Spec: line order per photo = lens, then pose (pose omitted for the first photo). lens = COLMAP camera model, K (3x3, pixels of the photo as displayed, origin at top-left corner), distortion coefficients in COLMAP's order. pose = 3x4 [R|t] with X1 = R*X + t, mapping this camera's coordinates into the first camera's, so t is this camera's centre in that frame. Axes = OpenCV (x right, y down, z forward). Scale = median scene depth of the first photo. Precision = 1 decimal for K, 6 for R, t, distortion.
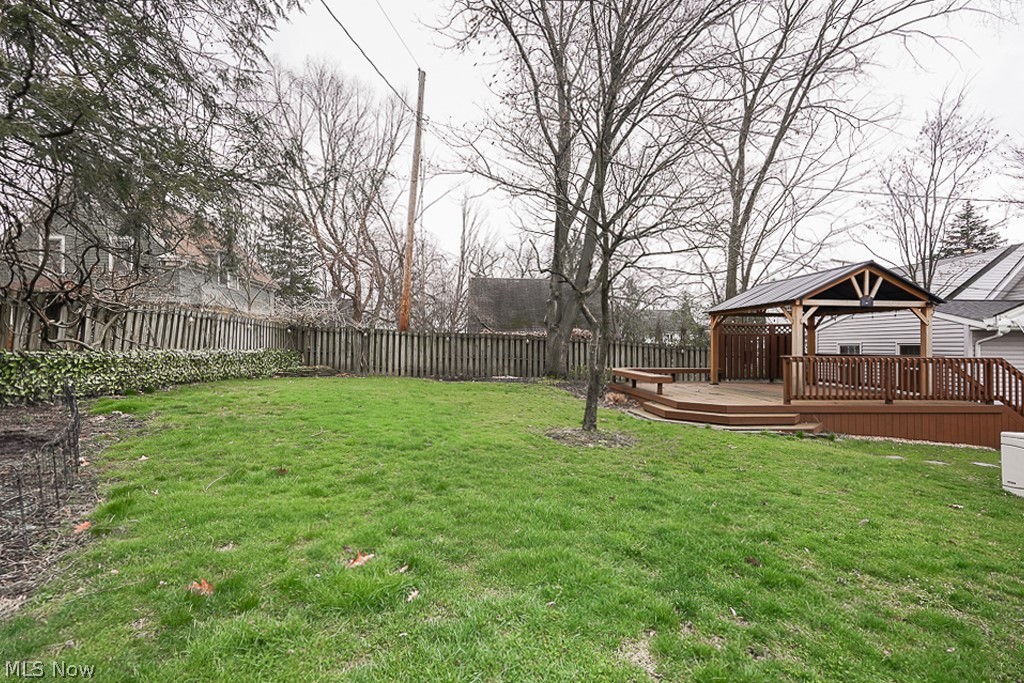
lens RADIAL K [[481.3, 0, 512.0], [0, 481.3, 341.5], [0, 0, 1]] dist [-0.002526, 0.010728]
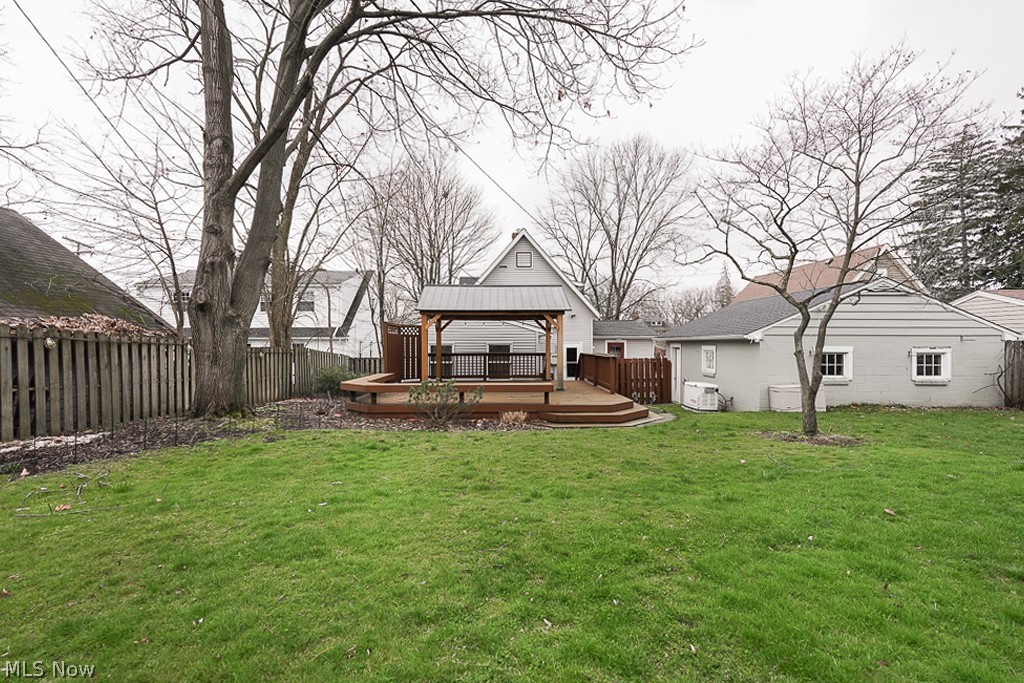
lens RADIAL K [[481.3, 0, 512.0], [0, 481.3, 341.5], [0, 0, 1]] dist [-0.002526, 0.010728]
pose [[0.063799, -0.001220, 0.997962, -0.463026], [-0.000415, 0.999999, 0.001249, -0.002975], [-0.997963, -0.000494, 0.063799, 0.767347]]
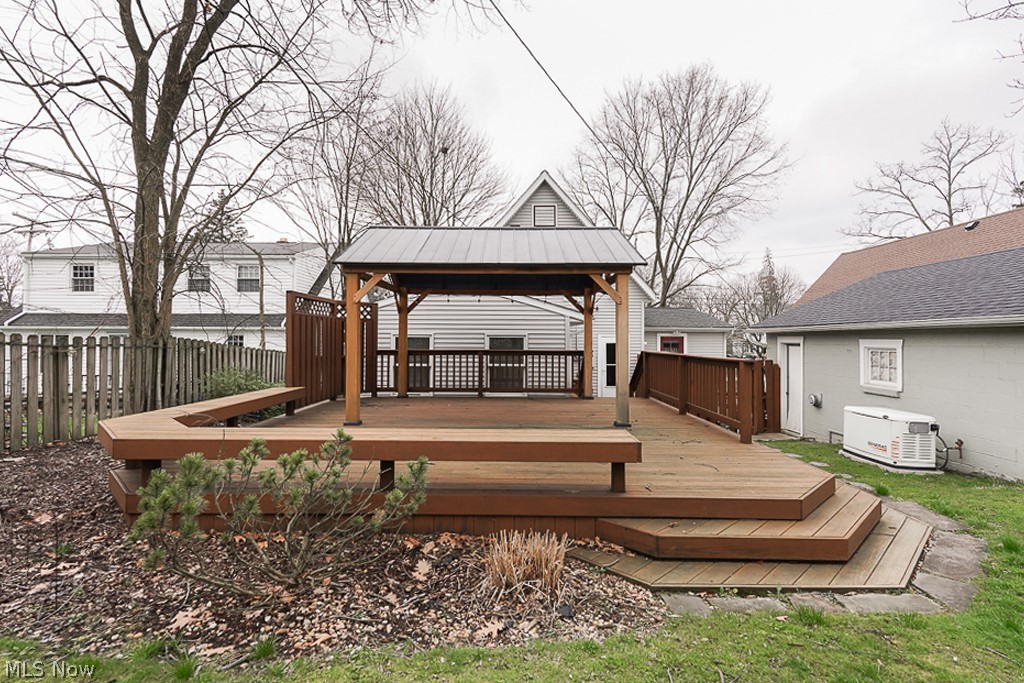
lens RADIAL K [[481.3, 0, 512.0], [0, 481.3, 341.5], [0, 0, 1]] dist [-0.002526, 0.010728]
pose [[0.098102, -0.007739, 0.995146, -0.010364], [-0.005641, 0.999949, 0.008333, 0.007224], [-0.995160, -0.006431, 0.098054, 0.793663]]
